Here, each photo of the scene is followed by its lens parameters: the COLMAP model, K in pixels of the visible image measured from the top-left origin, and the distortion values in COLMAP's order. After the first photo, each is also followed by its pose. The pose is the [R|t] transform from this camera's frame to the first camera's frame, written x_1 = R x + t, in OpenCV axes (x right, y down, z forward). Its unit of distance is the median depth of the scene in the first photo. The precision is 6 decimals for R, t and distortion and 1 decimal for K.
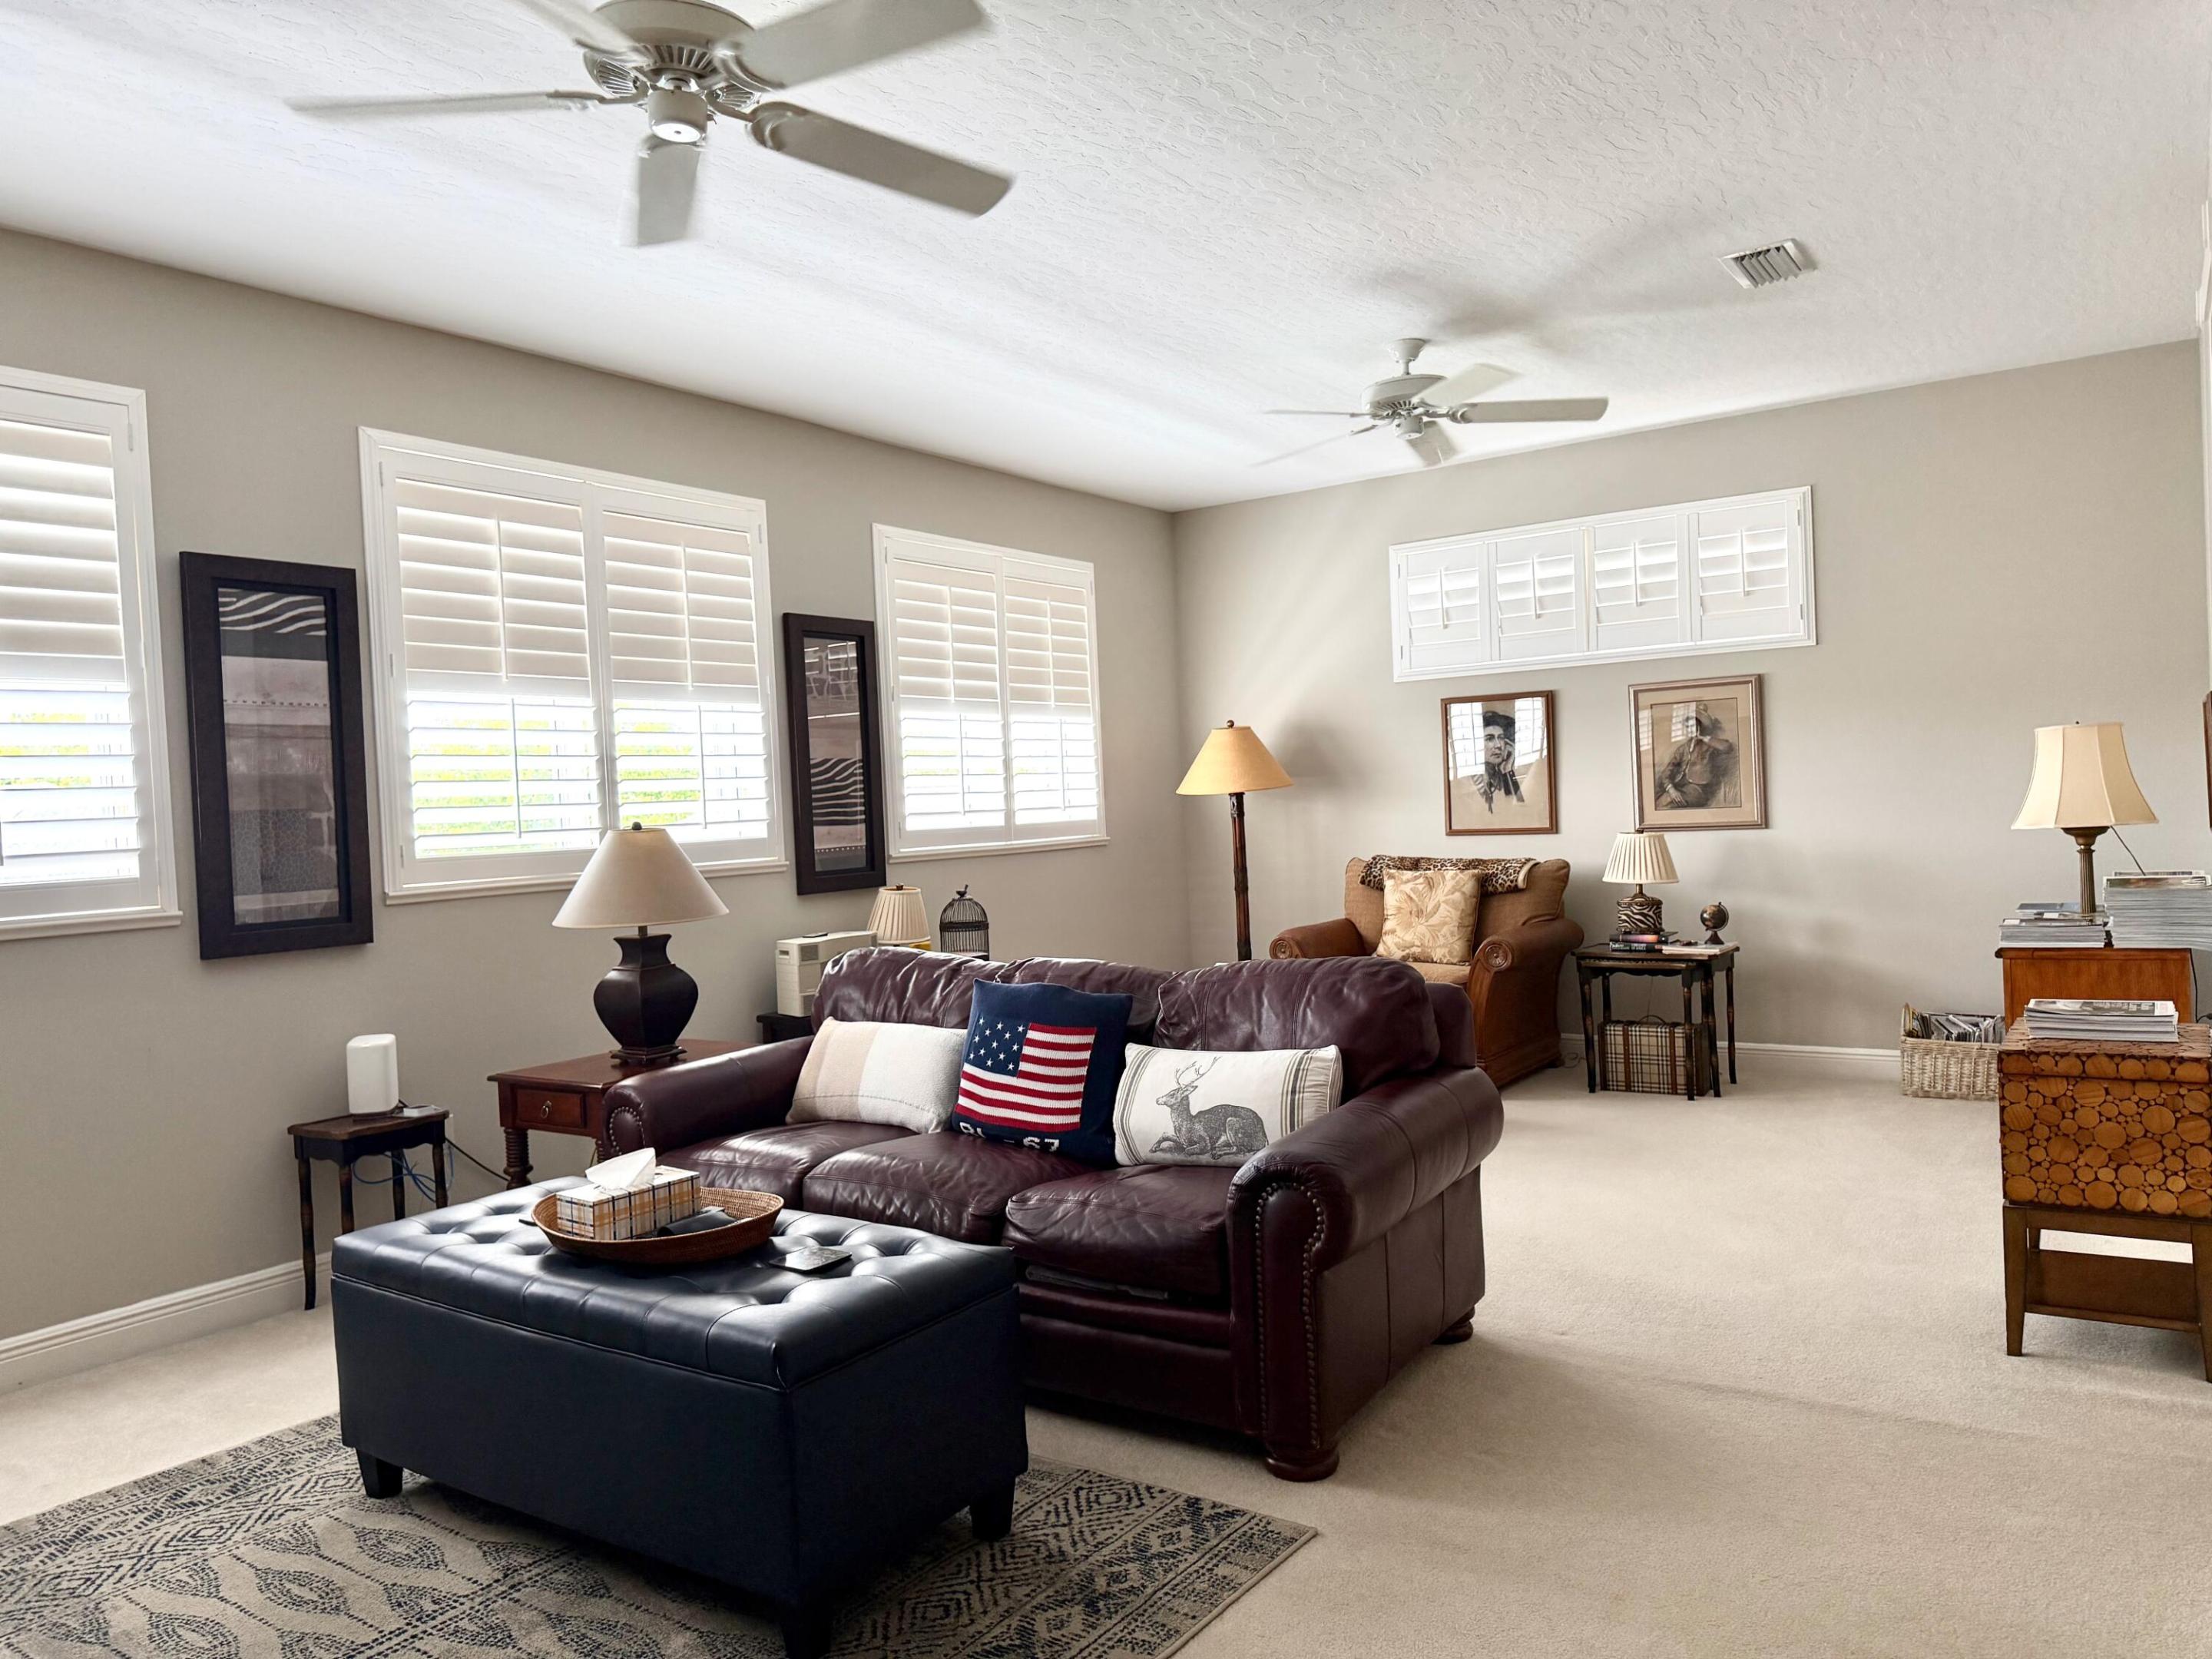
lens RADIAL K [[1555.9, 0, 1113.6], [0, 1555.9, 825.1], [0, 0, 1]] dist [0.052590, -0.060364]
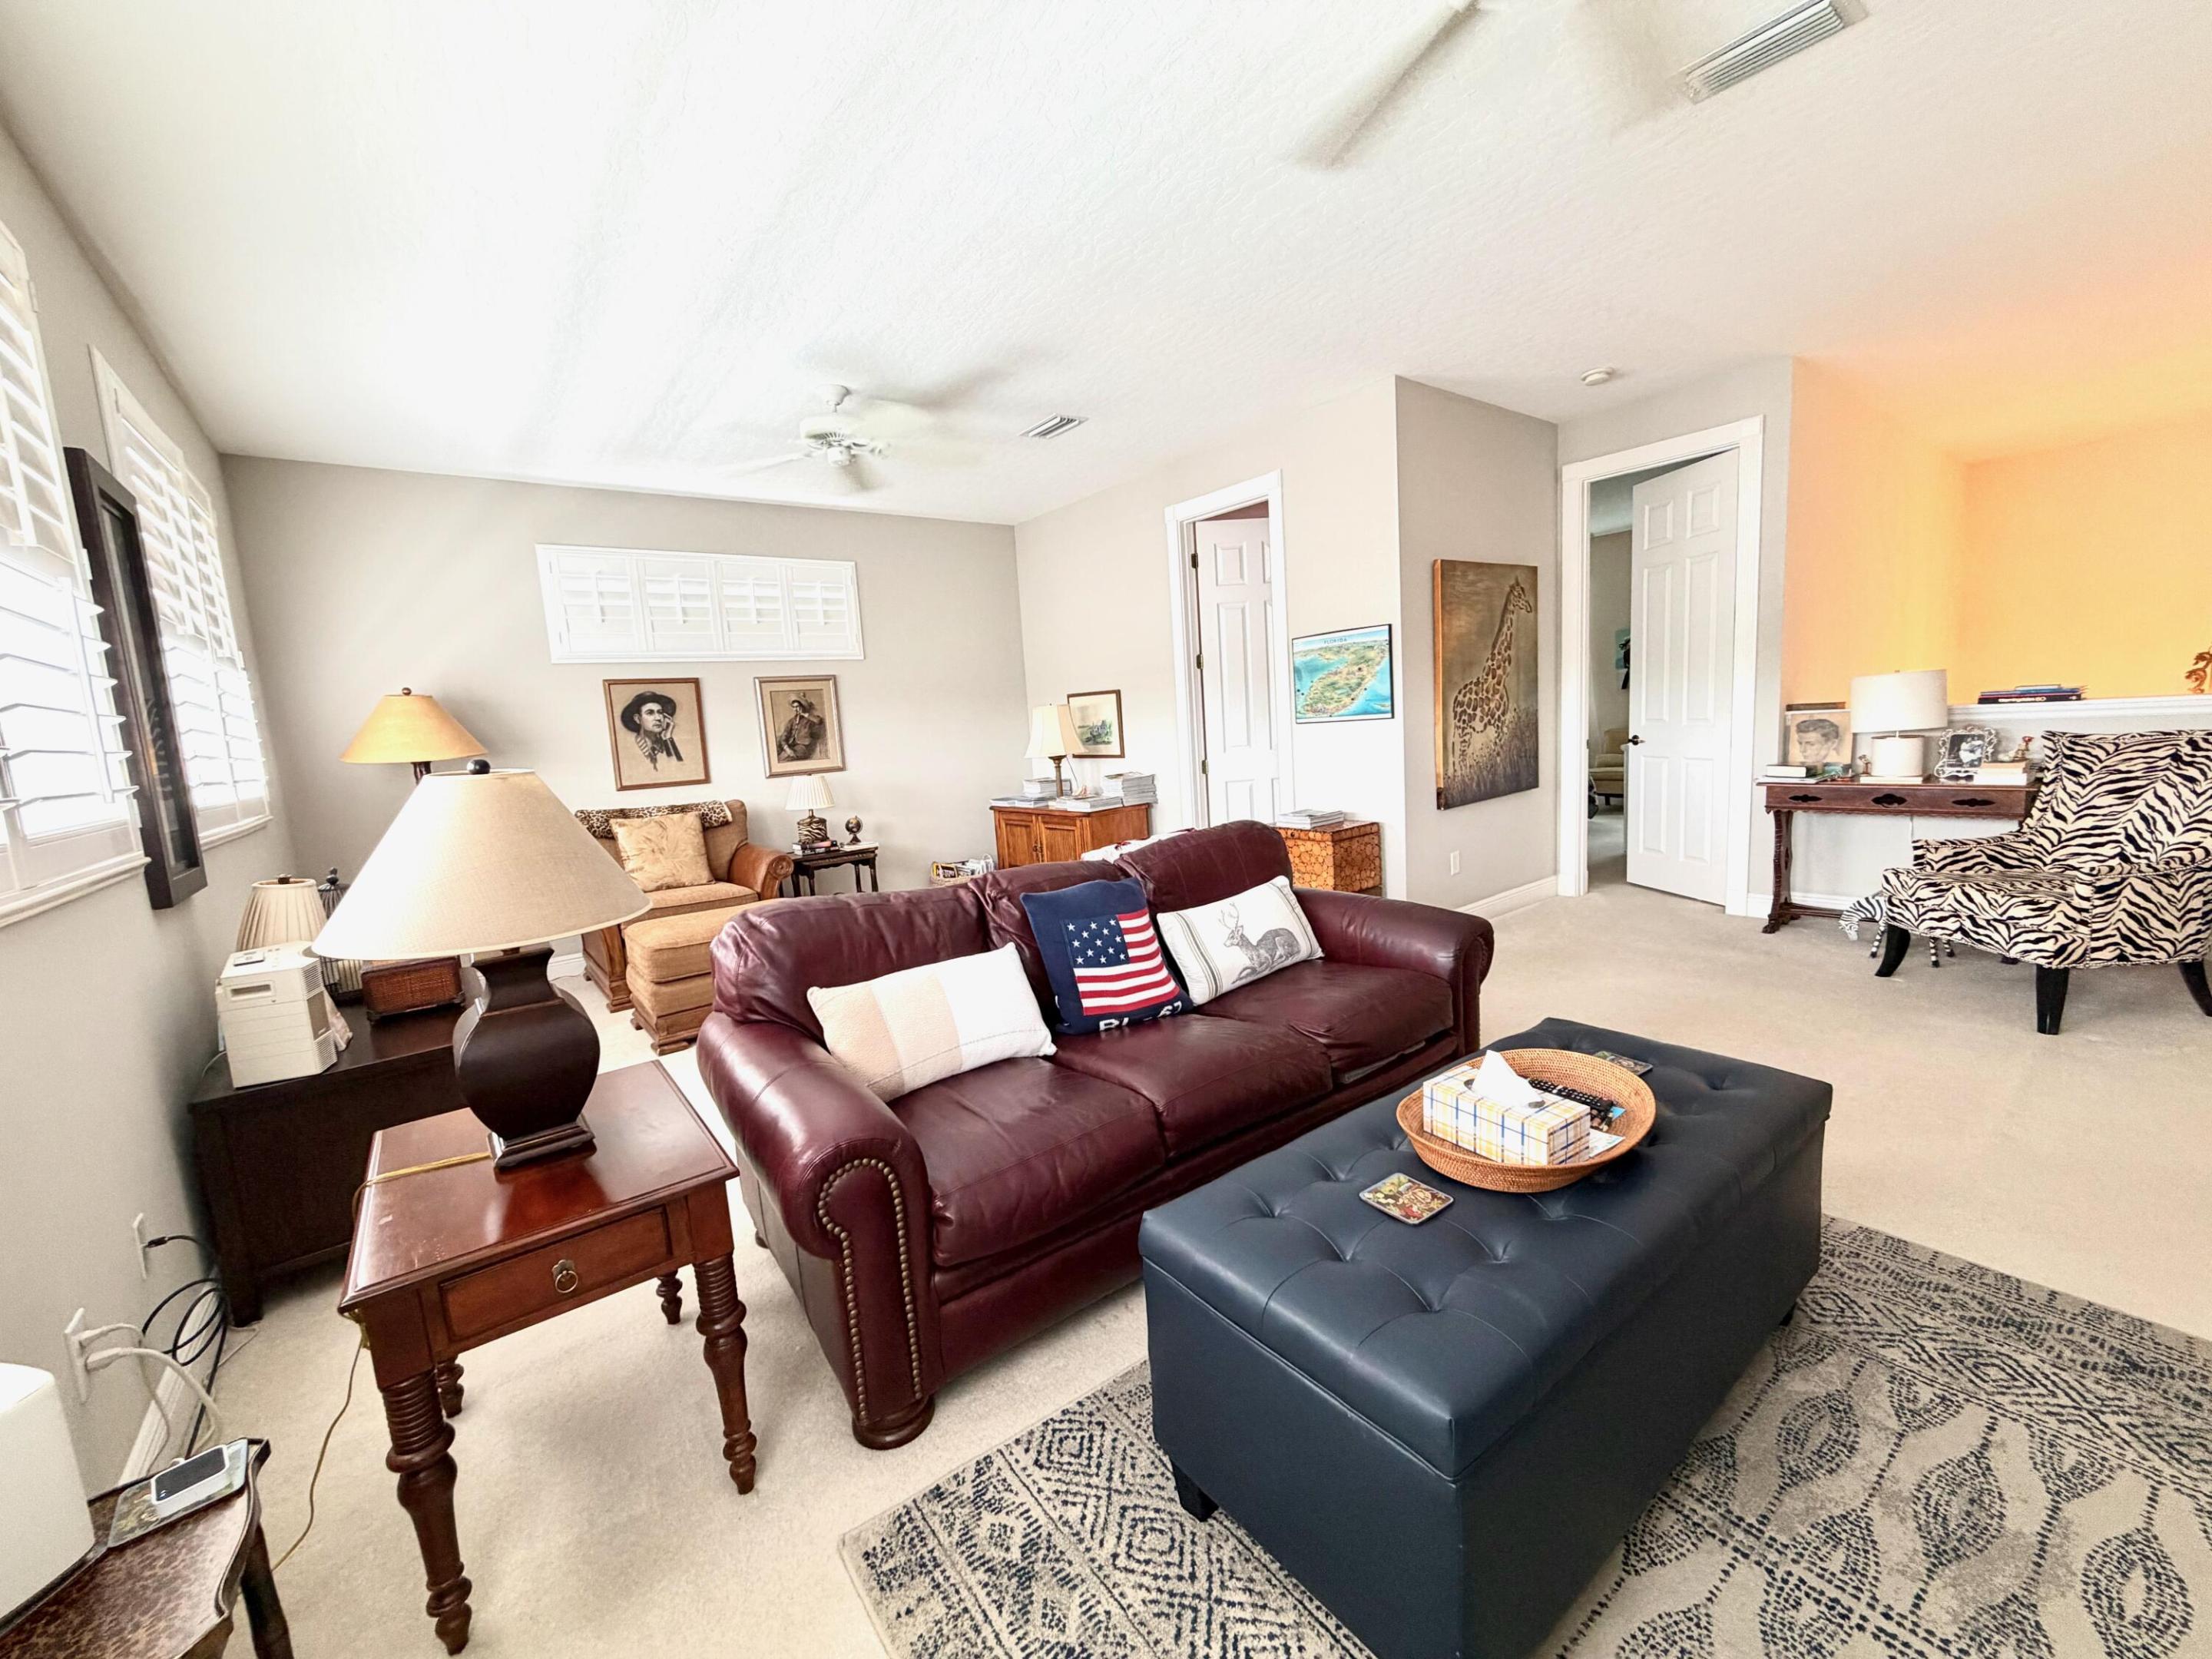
lens RADIAL K [[881.1, 0, 1101.1], [0, 881.1, 823.6], [0, 0, 1]] dist [-0.001733, 0.000373]
pose [[0.317248, -0.090114, 0.944052, -0.558735], [0.067449, 0.995098, 0.072320, 0.013057], [-0.945941, 0.040732, 0.321771, 0.693851]]
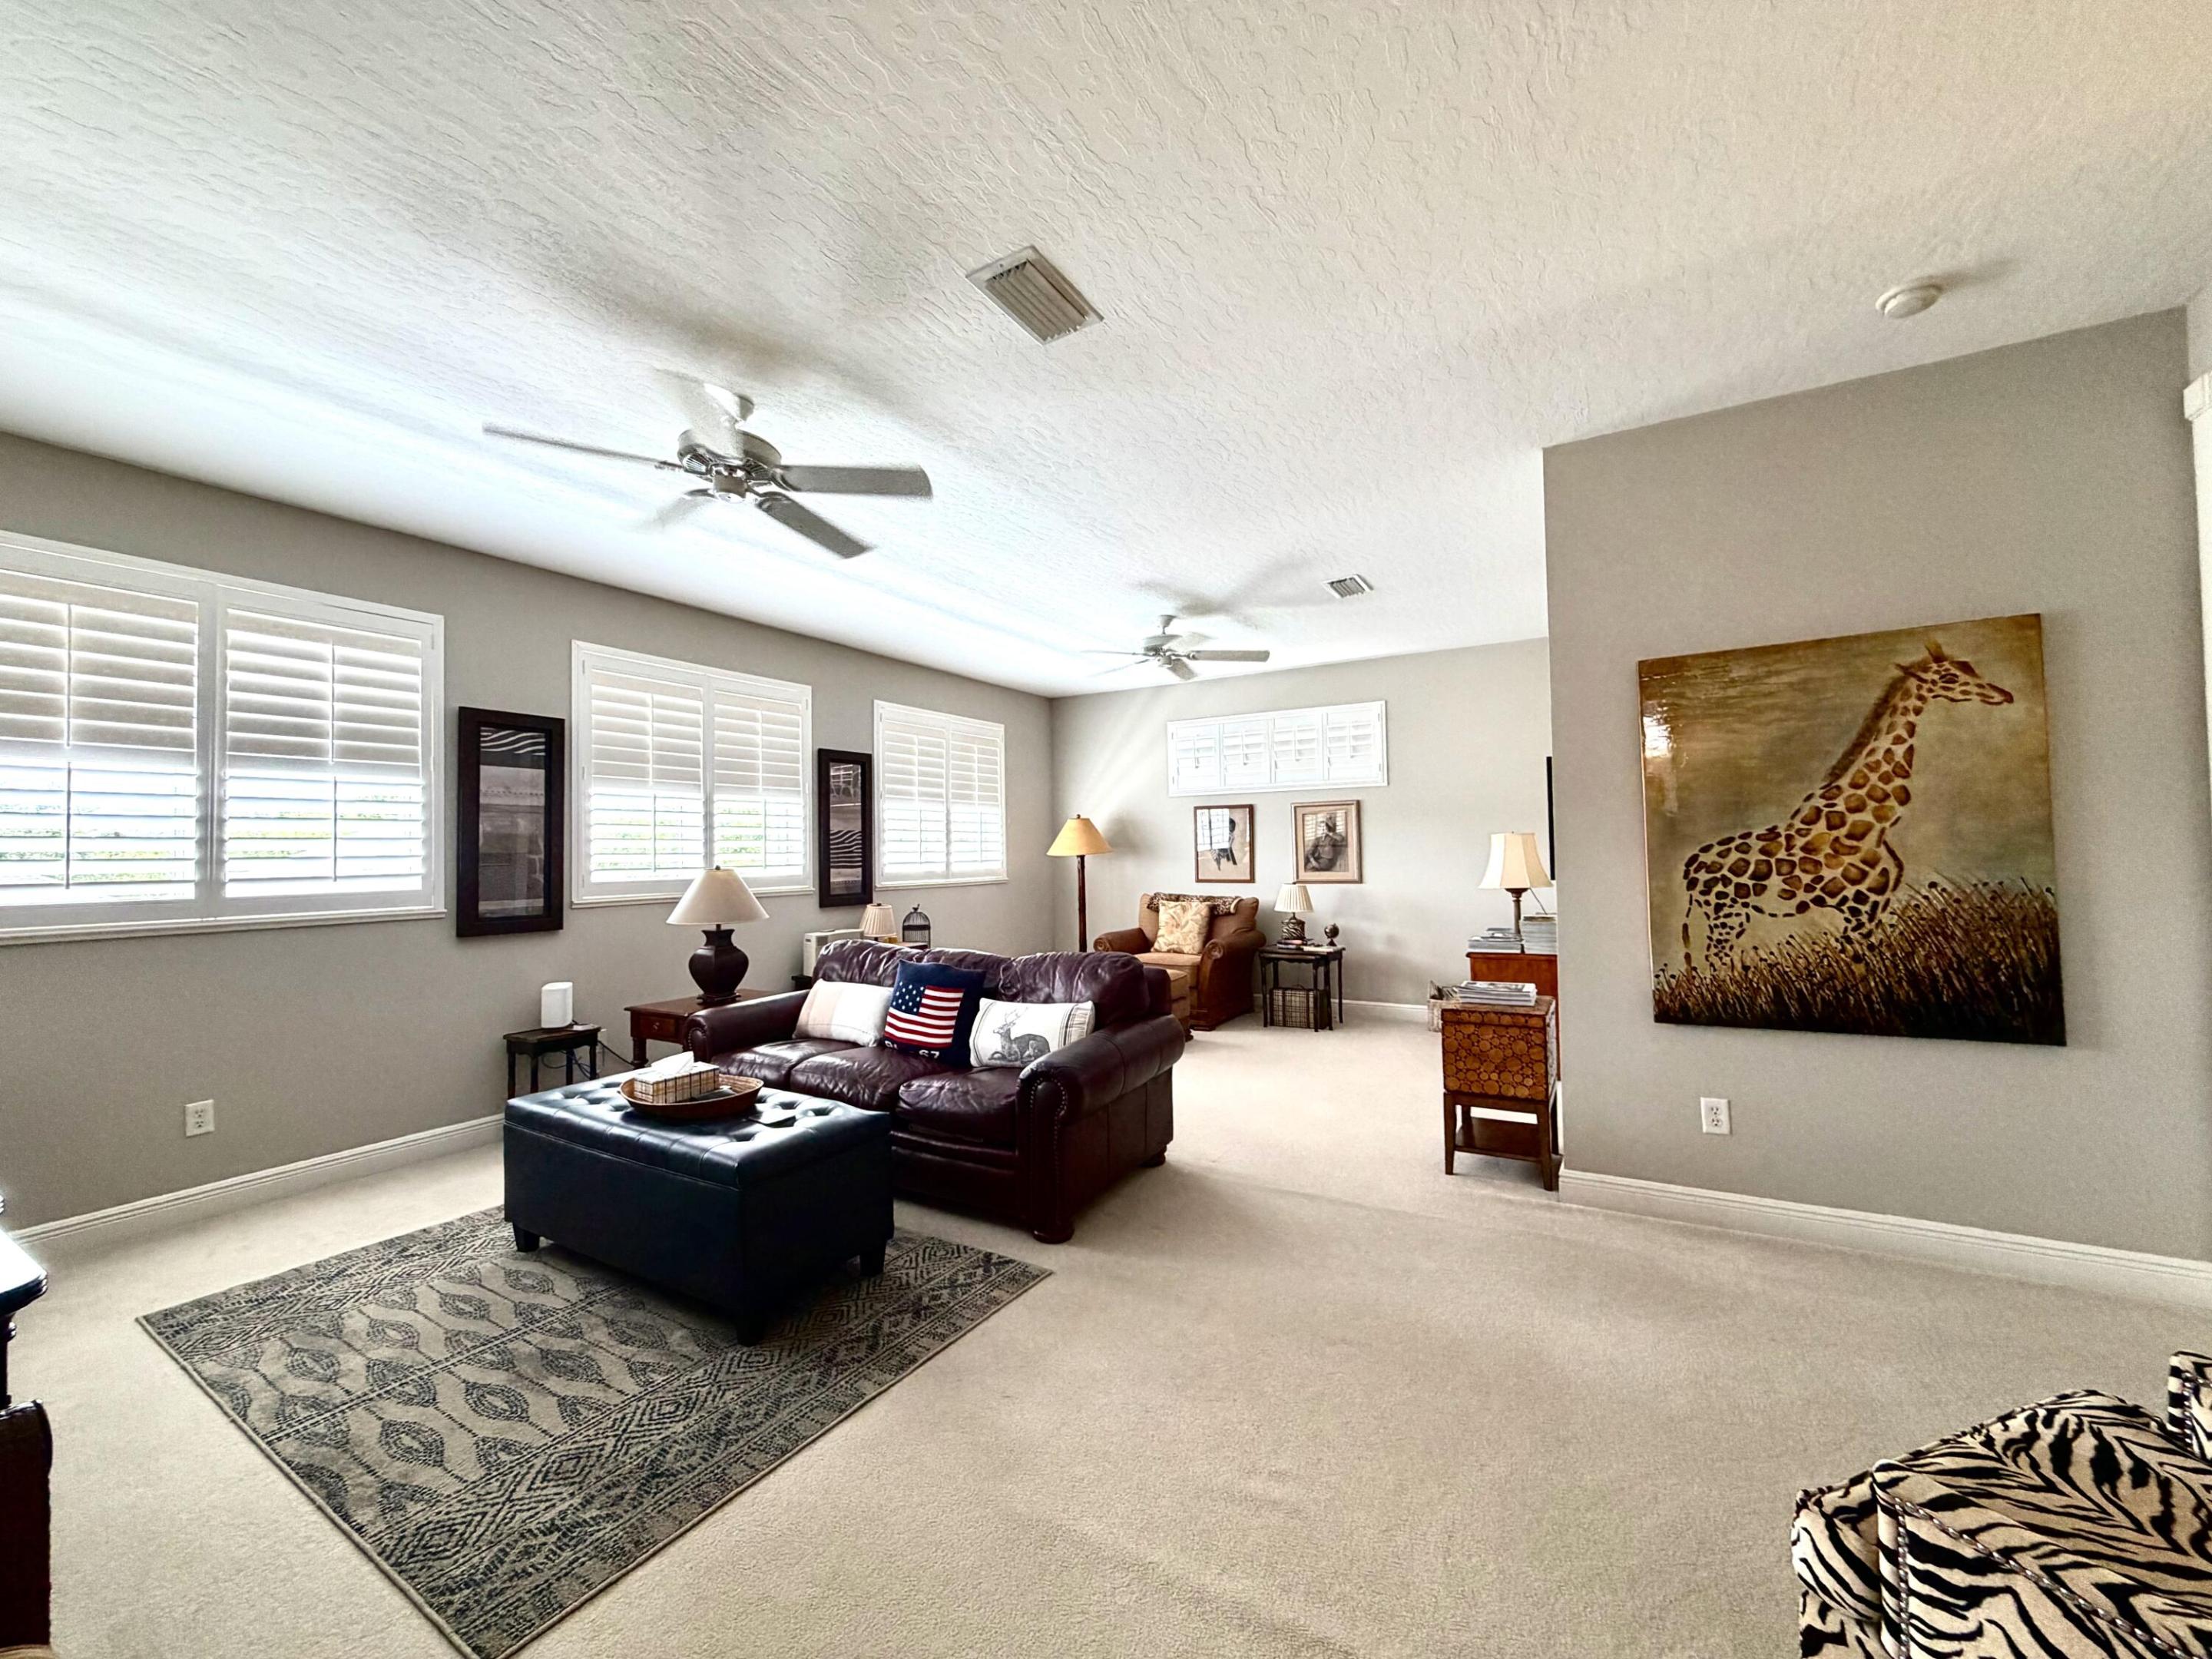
lens RADIAL K [[881.1, 0, 1099.9], [0, 881.1, 823.3], [0, 0, 1]] dist [-0.001733, 0.000373]
pose [[0.997675, 0.030412, 0.060993, 0.066394], [-0.027243, 0.998269, -0.052122, -0.009525], [-0.062473, 0.050339, 0.996776, -0.026444]]
